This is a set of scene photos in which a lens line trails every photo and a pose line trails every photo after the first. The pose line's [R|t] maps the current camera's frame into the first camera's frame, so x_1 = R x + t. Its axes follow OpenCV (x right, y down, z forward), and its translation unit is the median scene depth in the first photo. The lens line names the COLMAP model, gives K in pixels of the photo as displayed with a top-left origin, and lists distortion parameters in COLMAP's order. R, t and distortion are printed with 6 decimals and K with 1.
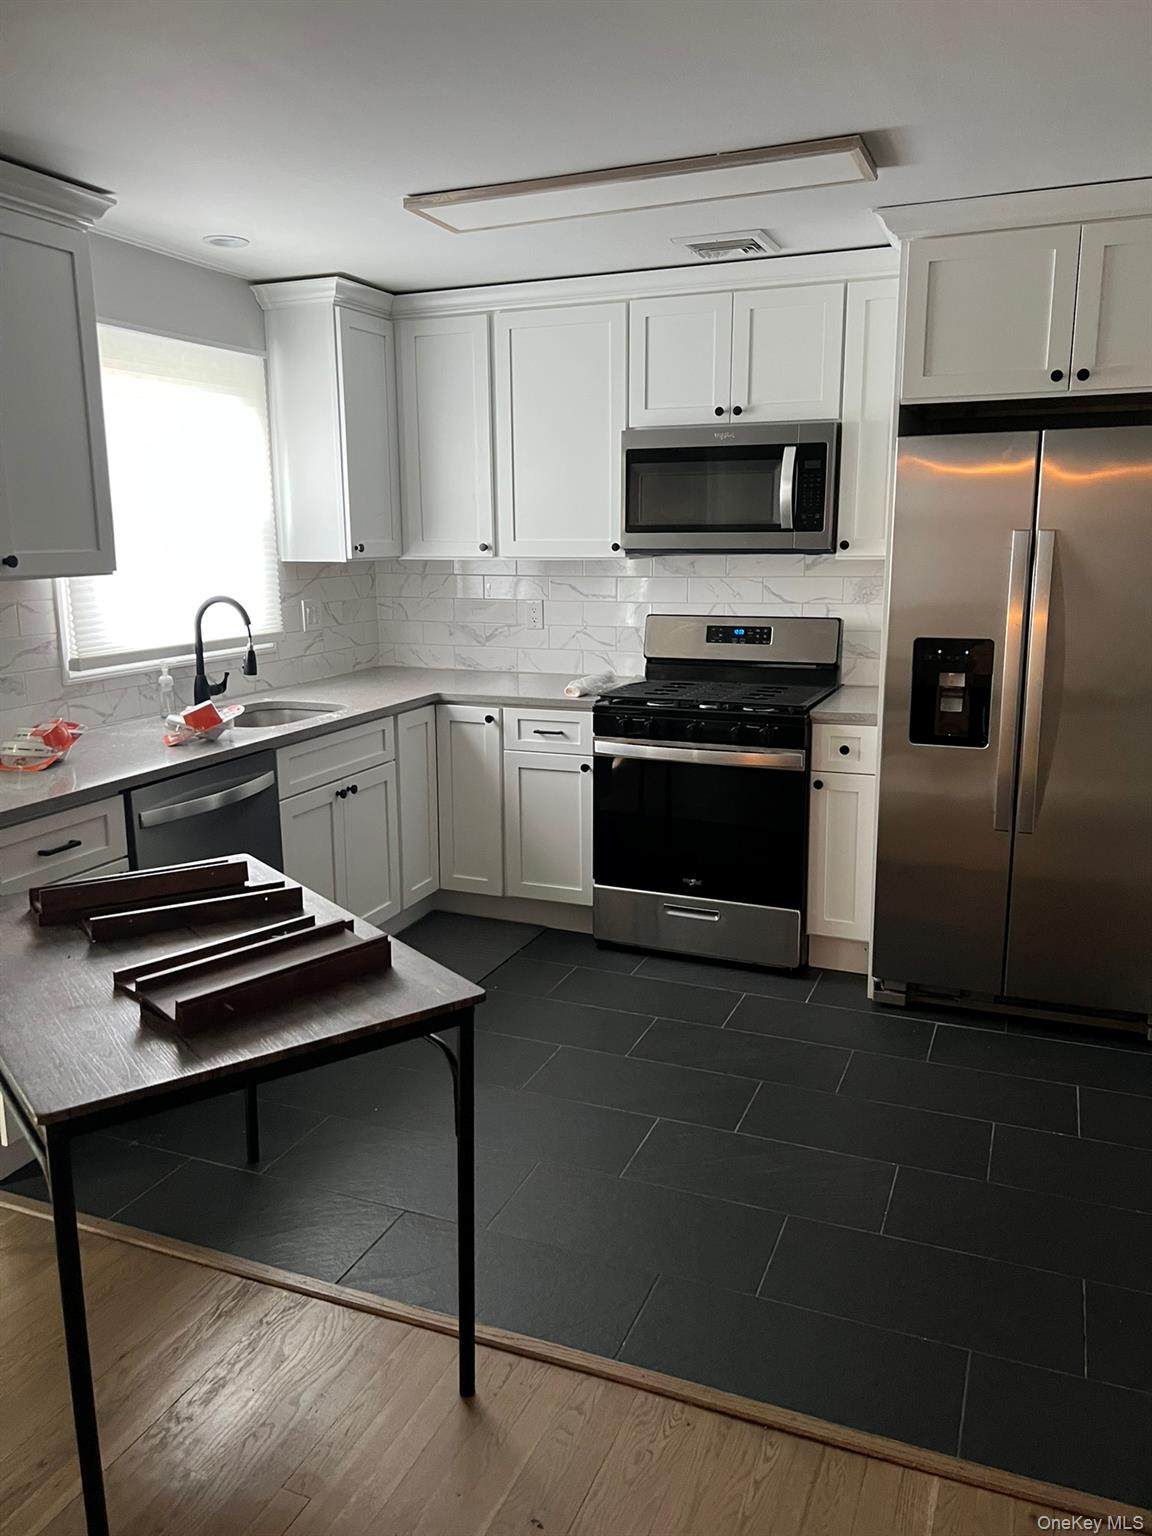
lens RADIAL K [[1142.2, 0, 576.0], [0, 1142.2, 768.0], [0, 0, 1]] dist [0.081630, -0.195476]
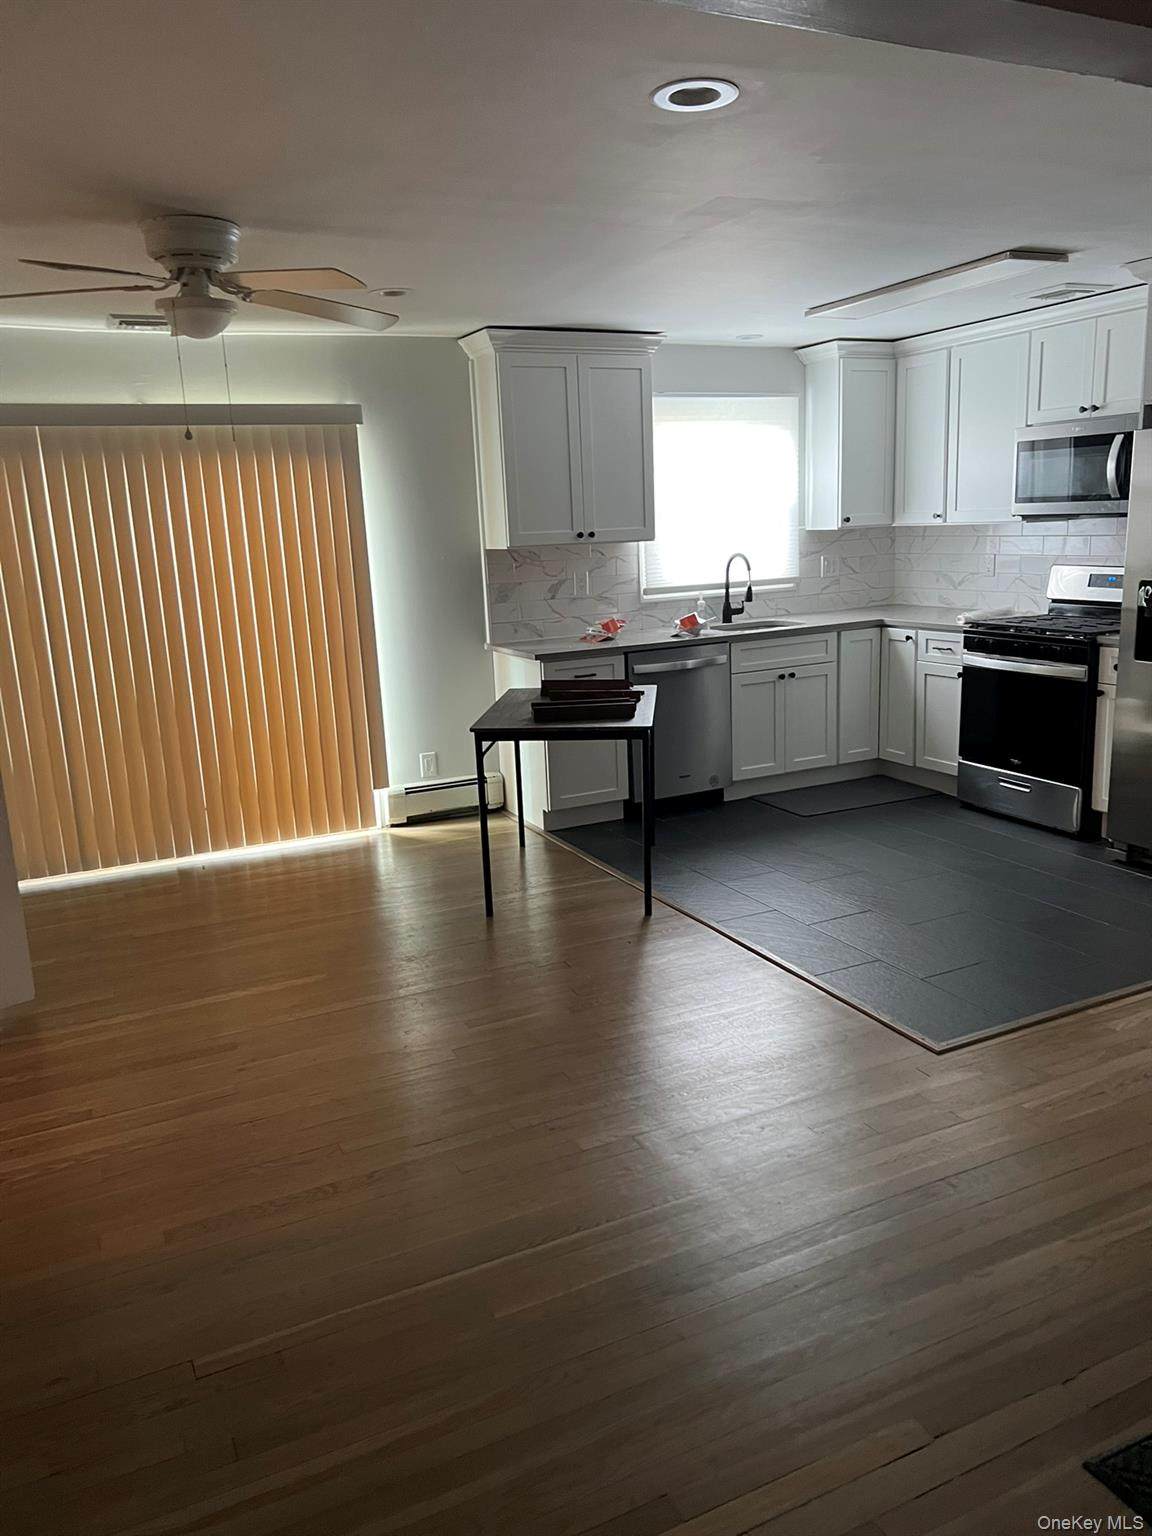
lens RADIAL K [[1142.2, 0, 576.0], [0, 1142.2, 768.0], [0, 0, 1]] dist [0.081630, -0.195476]
pose [[0.748317, 0.115842, -0.653148, 0.580559], [-0.096083, 0.993178, 0.066066, 0.064449], [0.656346, 0.013318, 0.754342, -0.357998]]
